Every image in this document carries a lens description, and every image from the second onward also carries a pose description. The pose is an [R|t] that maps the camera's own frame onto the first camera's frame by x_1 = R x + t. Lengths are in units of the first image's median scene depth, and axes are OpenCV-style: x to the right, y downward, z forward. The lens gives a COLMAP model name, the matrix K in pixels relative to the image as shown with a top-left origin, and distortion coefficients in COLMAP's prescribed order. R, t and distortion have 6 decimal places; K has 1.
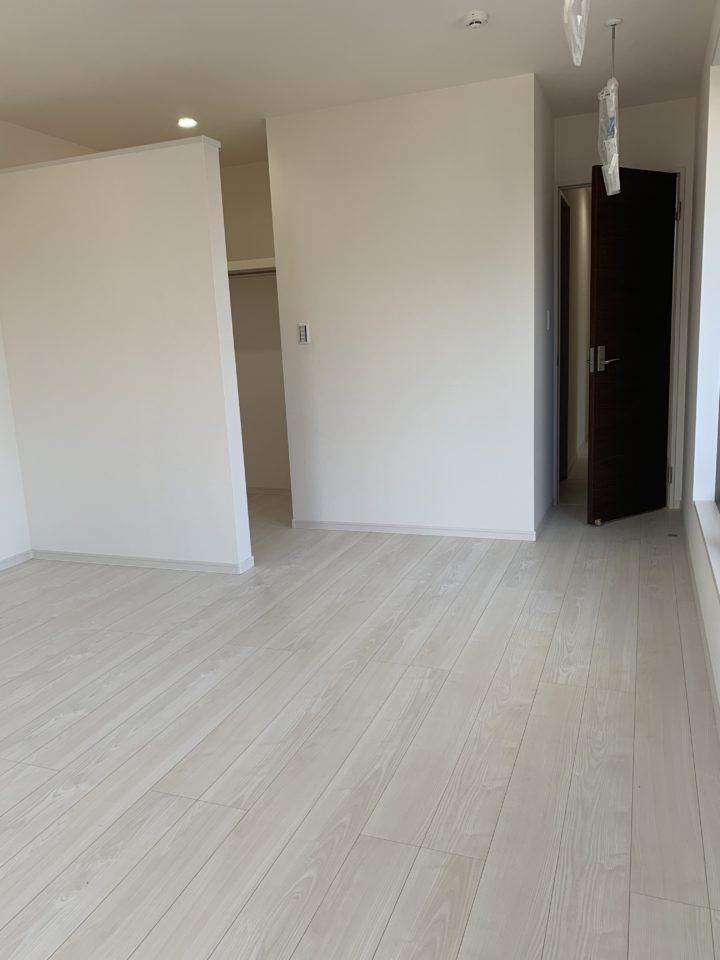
lens RADIAL K [[742.8, 0, 362.6], [0, 742.8, 482.0], [0, 0, 1]] dist [0.021577, -0.024990]
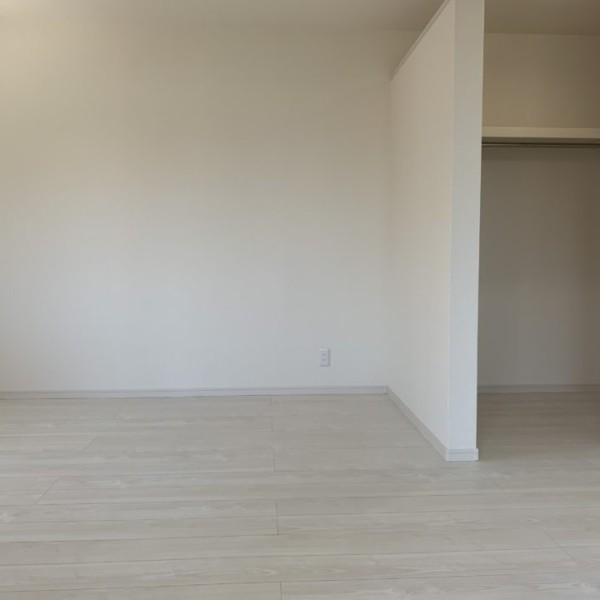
lens RADIAL K [[621.5, 0, 300.6], [0, 621.5, 299.0], [0, 0, 1]] dist [-0.002114, 0.000000]
pose [[0.439373, 0.145070, -0.886513, 0.470177], [-0.204291, 0.977152, 0.058652, -0.091982], [0.874767, 0.155336, 0.458970, 0.516148]]
